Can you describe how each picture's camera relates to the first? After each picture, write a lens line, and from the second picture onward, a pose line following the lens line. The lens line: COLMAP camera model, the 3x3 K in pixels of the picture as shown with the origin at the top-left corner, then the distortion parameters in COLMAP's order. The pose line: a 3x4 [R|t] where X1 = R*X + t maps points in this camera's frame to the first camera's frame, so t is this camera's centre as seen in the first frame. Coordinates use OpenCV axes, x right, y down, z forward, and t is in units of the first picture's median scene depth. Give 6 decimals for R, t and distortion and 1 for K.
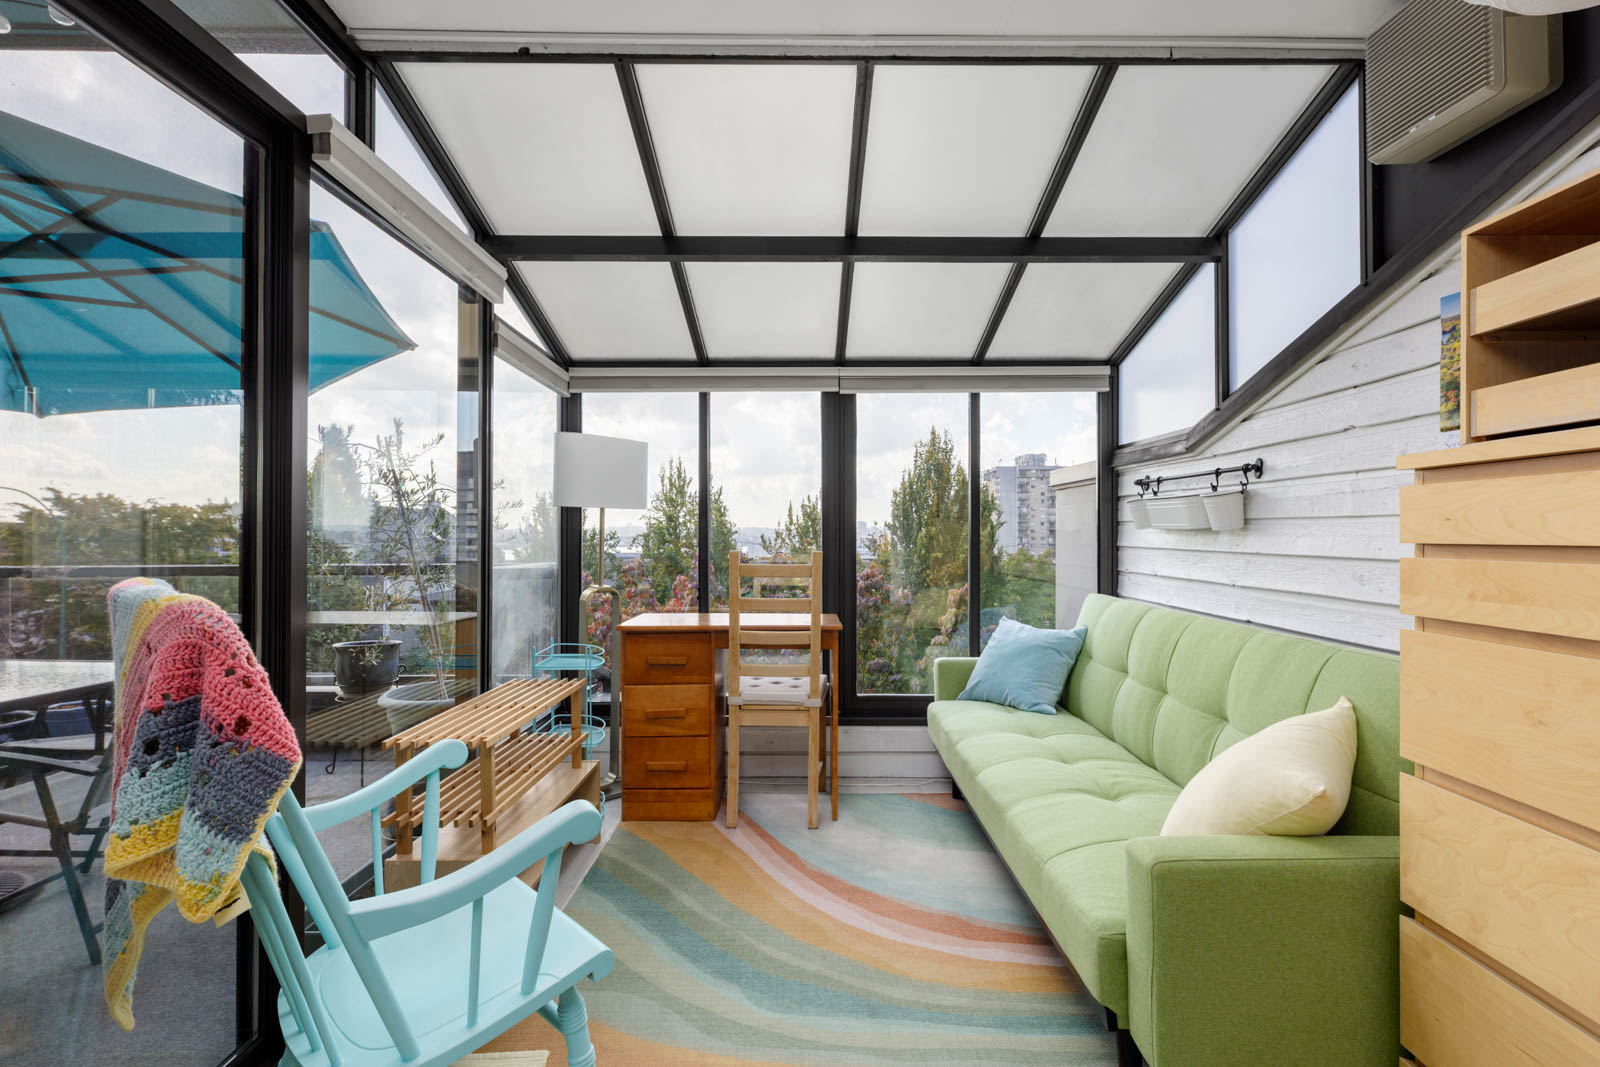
lens RADIAL K [[704.9, 0, 809.5], [0, 704.9, 534.5], [0, 0, 1]] dist [0.001227, 0.000242]
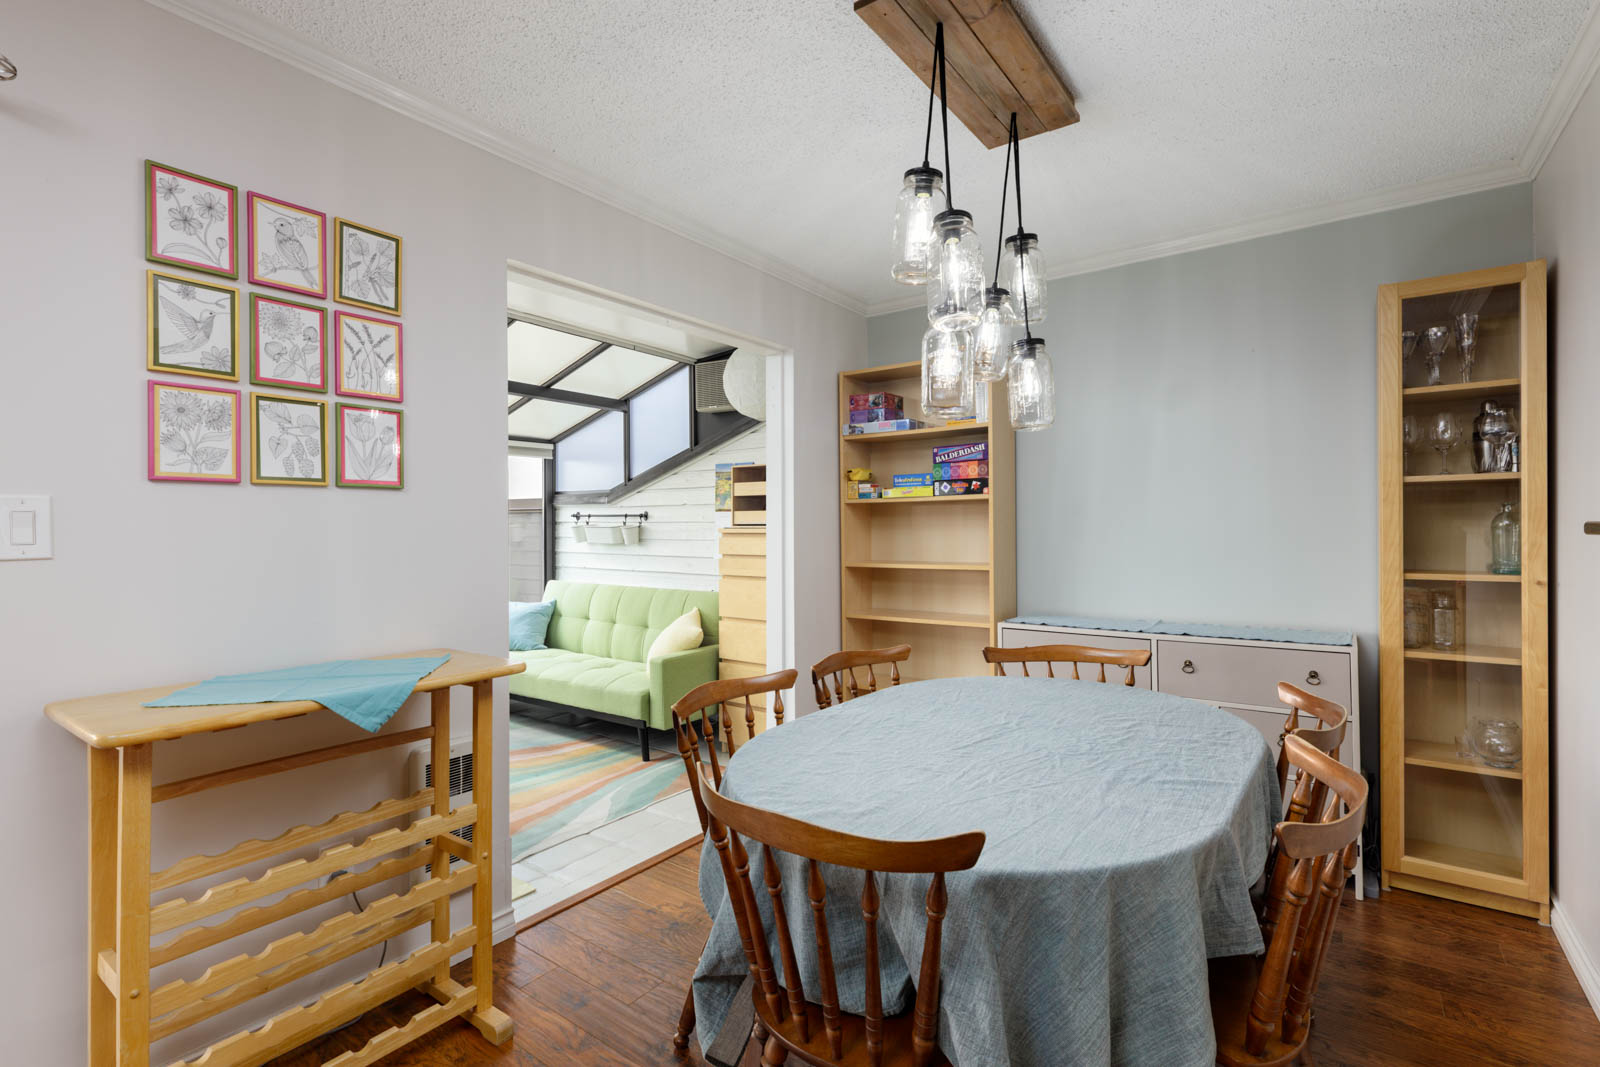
lens RADIAL K [[754.7, 0, 794.6], [0, 754.7, 530.5], [0, 0, 1]] dist [0.002771, -0.000835]
pose [[0.592488, -0.006087, 0.805556, -0.926423], [0.001603, 0.999978, 0.006377, -0.060736], [-0.805578, -0.002487, 0.592485, -0.715384]]
